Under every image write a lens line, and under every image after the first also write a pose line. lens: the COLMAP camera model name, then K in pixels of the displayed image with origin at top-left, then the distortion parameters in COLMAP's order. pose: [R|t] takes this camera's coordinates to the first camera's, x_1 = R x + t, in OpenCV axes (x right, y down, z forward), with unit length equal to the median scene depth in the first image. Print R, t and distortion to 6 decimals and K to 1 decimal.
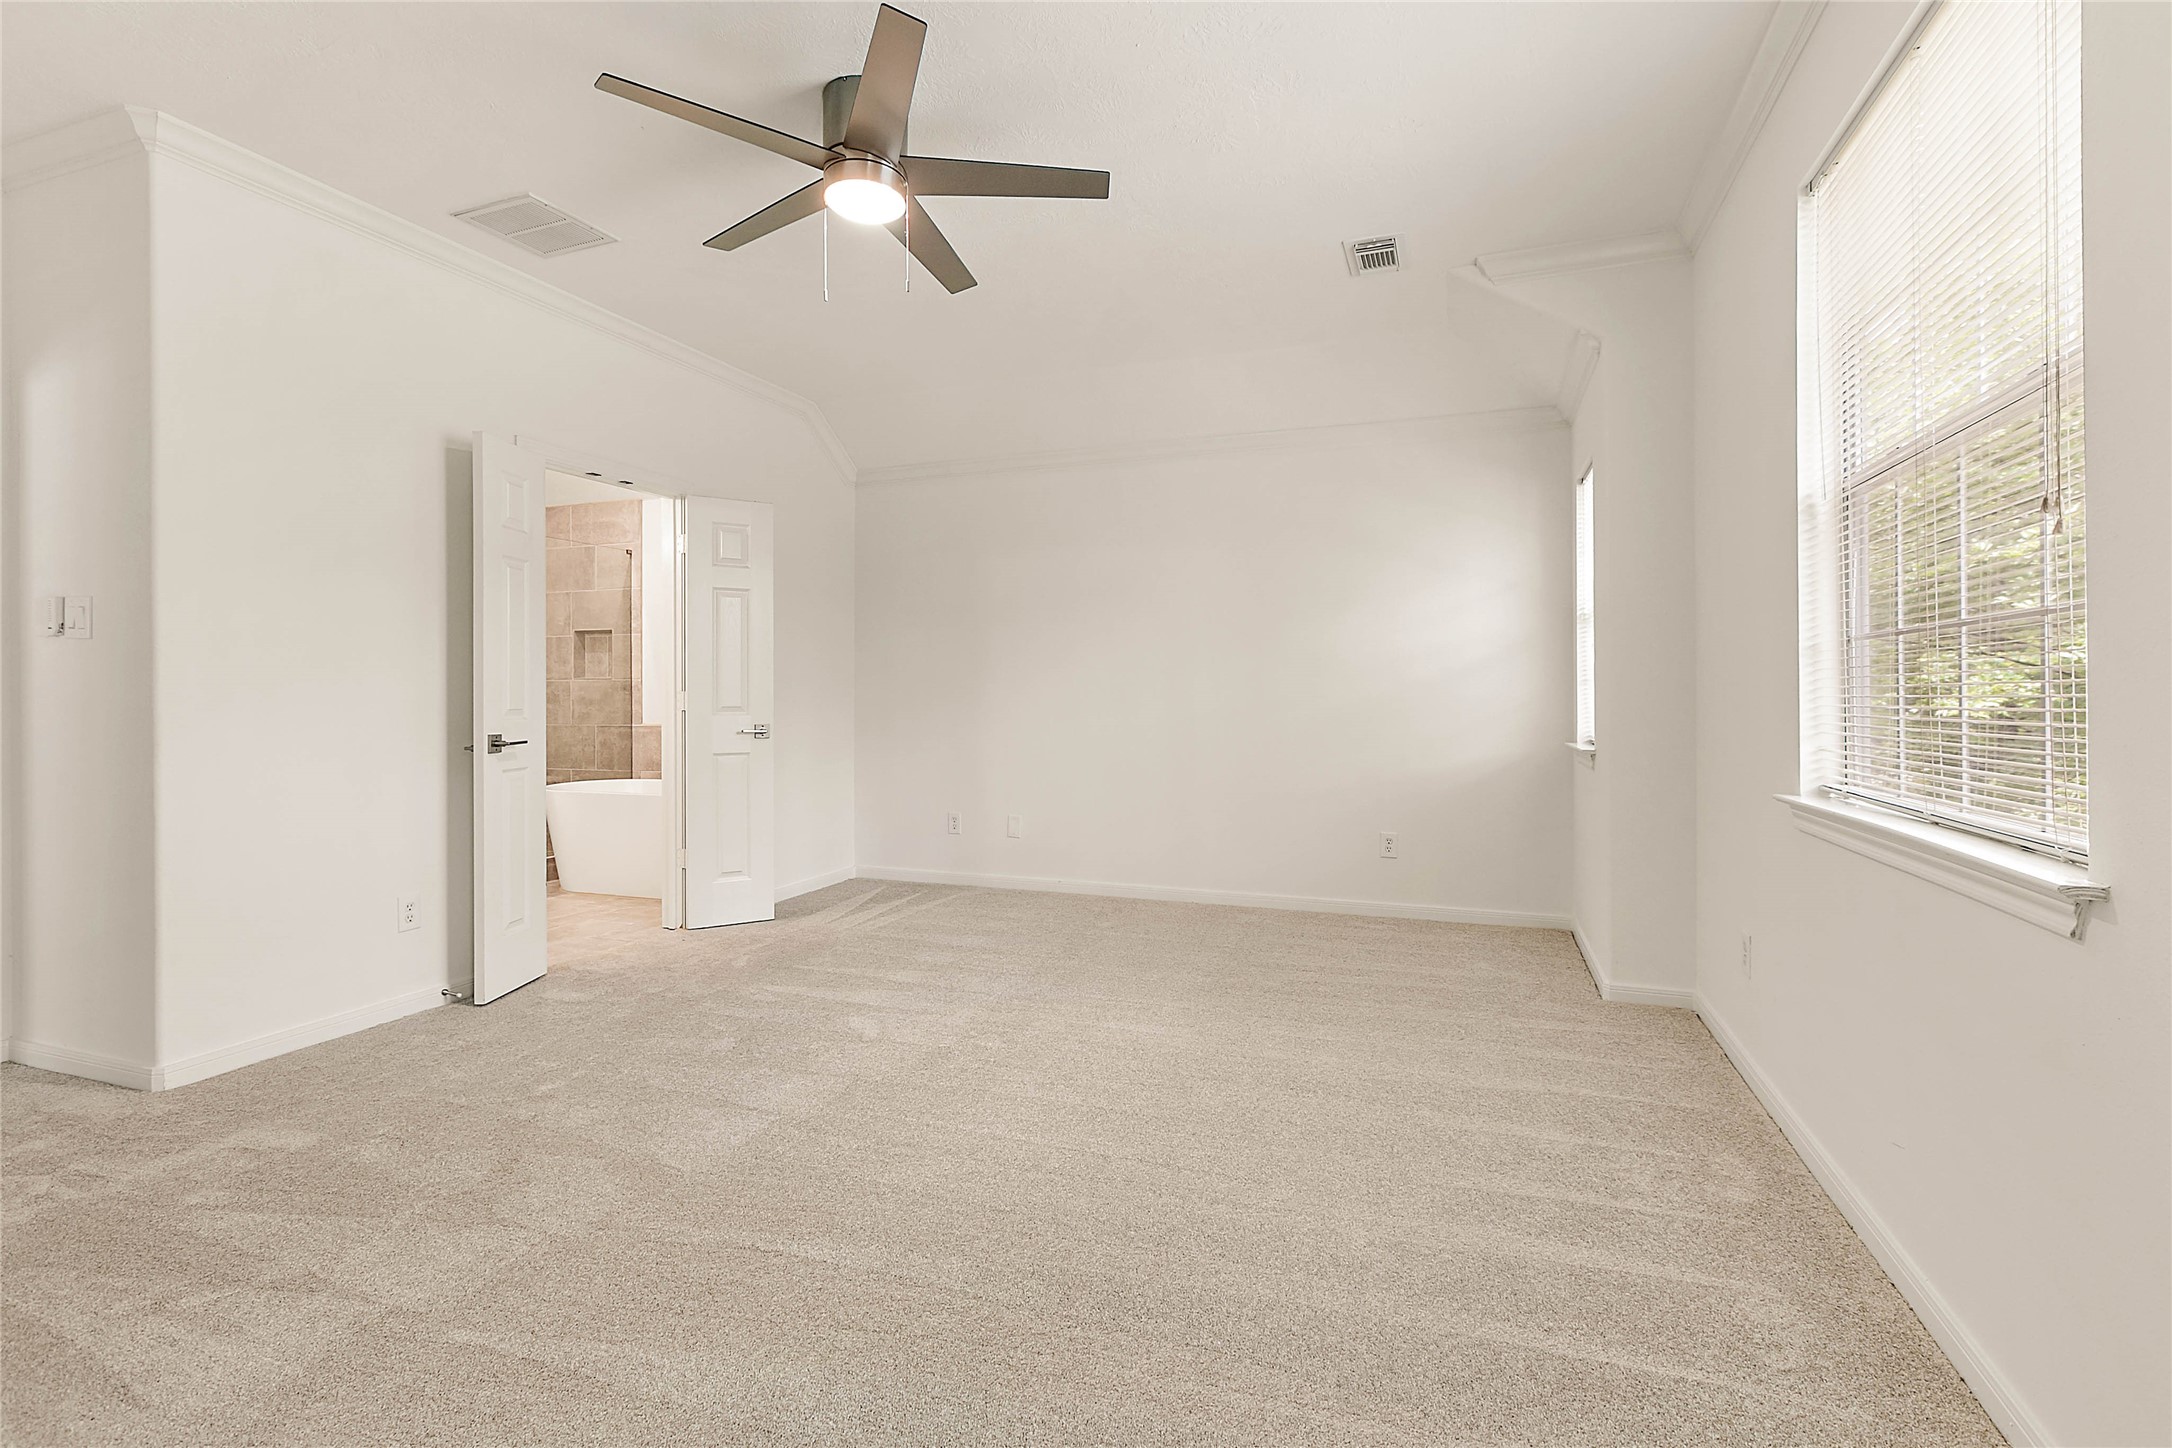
lens RADIAL K [[989.7, 0, 1086.6], [0, 989.7, 708.9], [0, 0, 1]] dist [-0.003049, -0.000276]
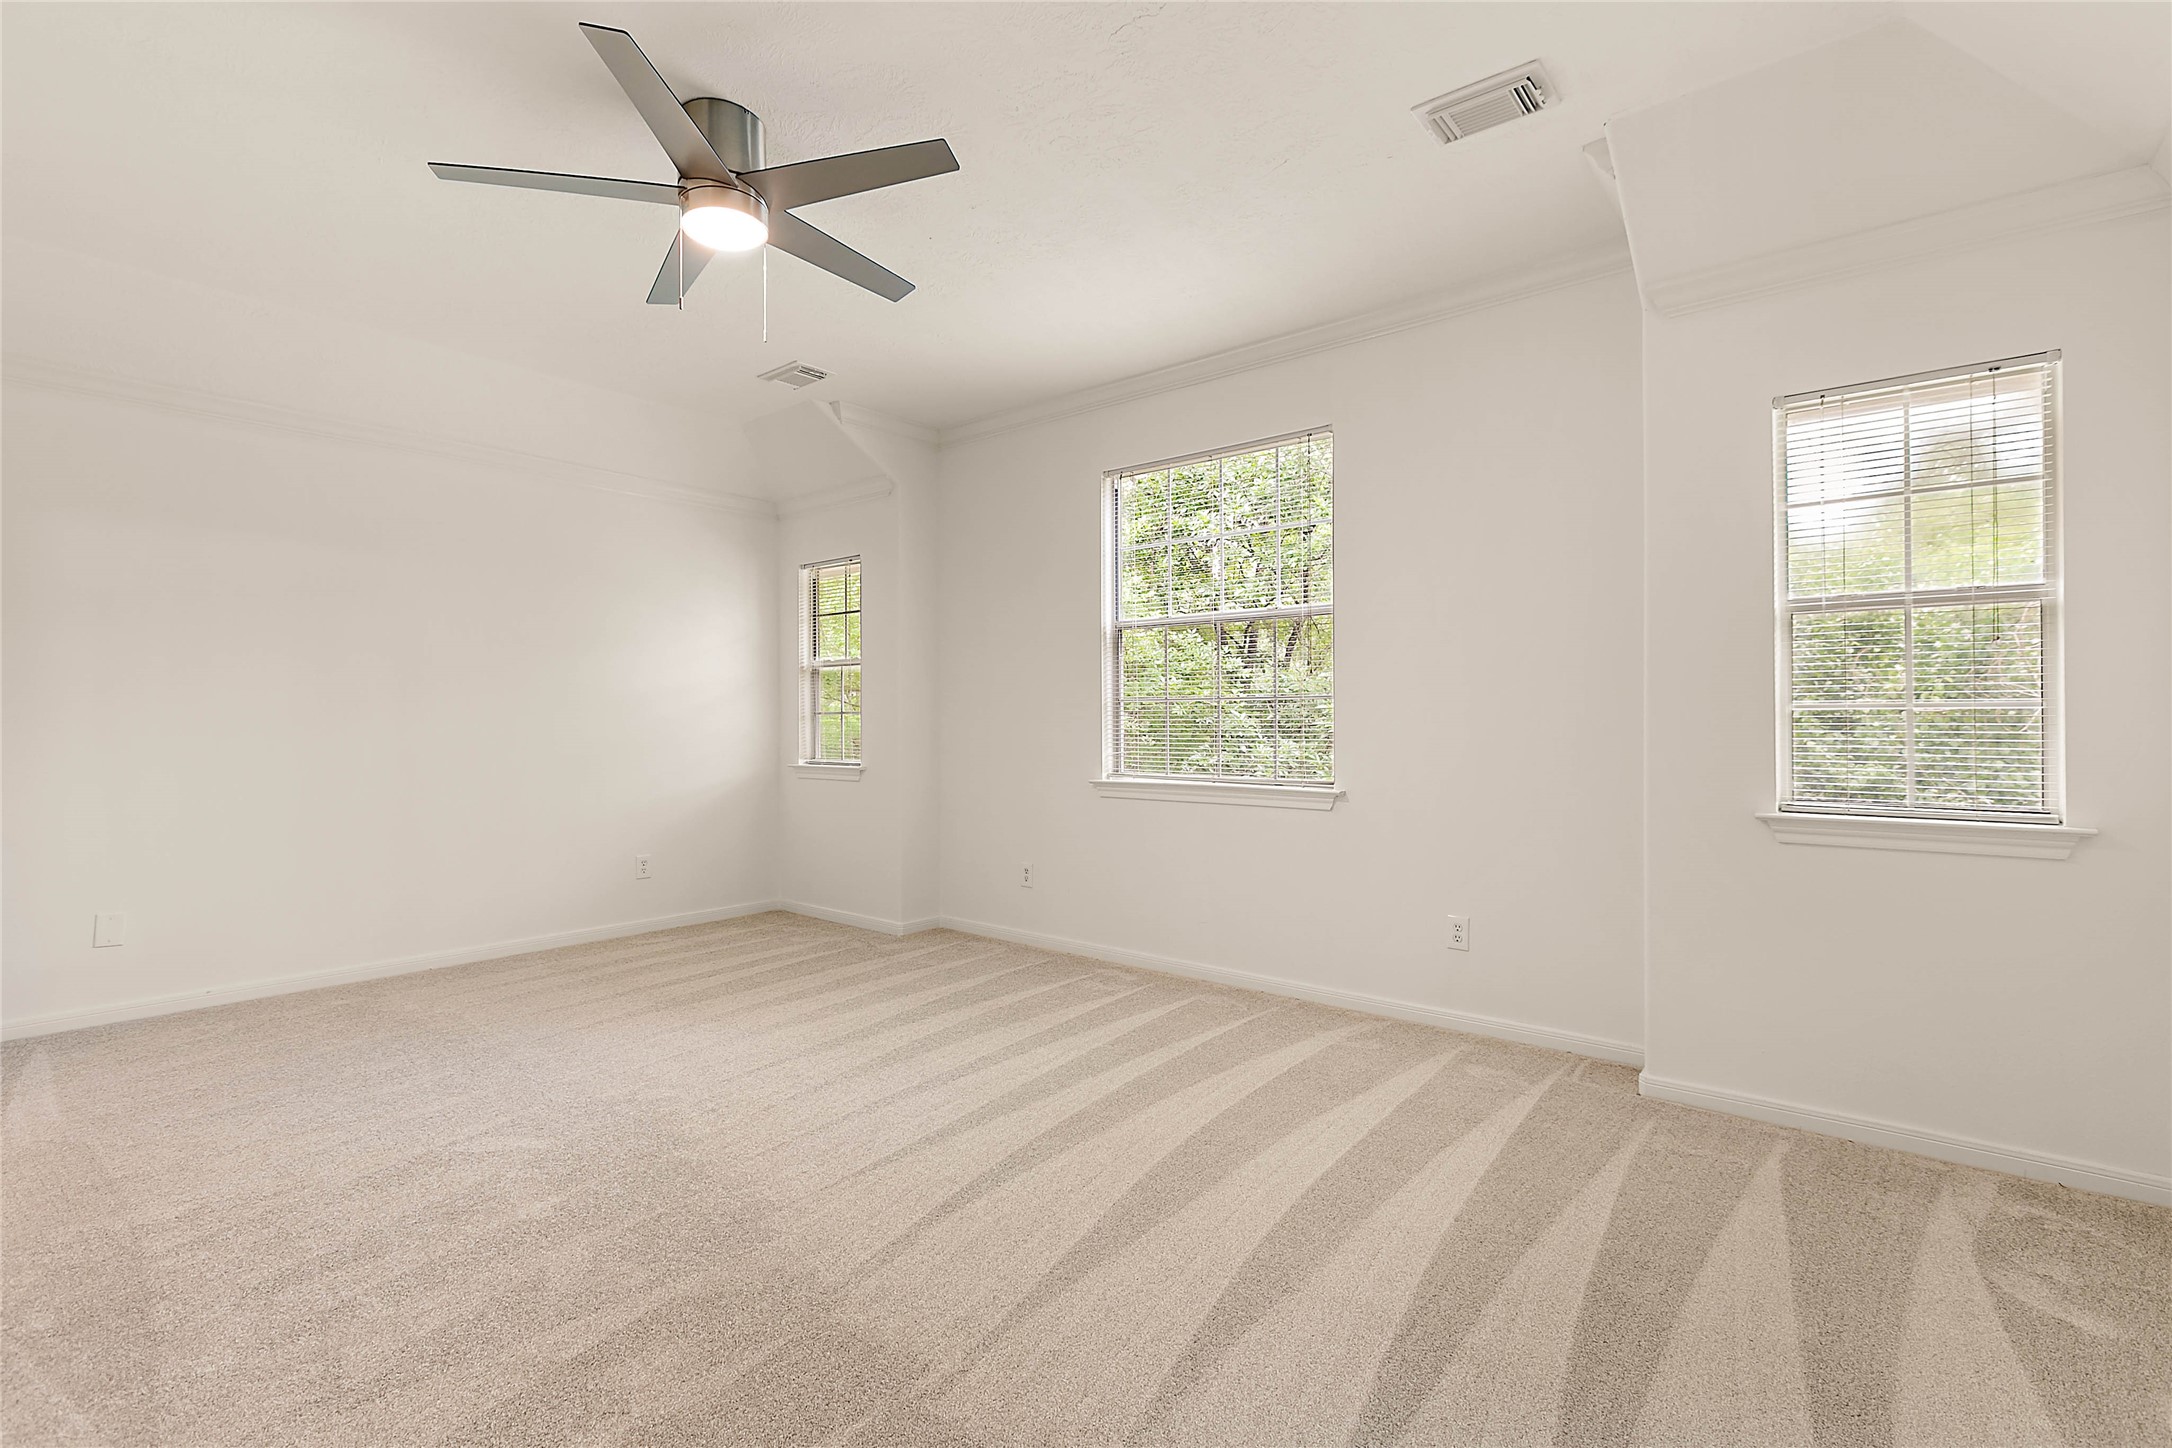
lens RADIAL K [[989.7, 0, 1084.6], [0, 989.7, 720.1], [0, 0, 1]] dist [-0.003049, -0.000276]
pose [[0.329185, -0.000284, 0.944265, -1.117998], [0.014061, 0.999891, -0.004601, -0.020798], [-0.944161, 0.014792, 0.329153, 0.372248]]
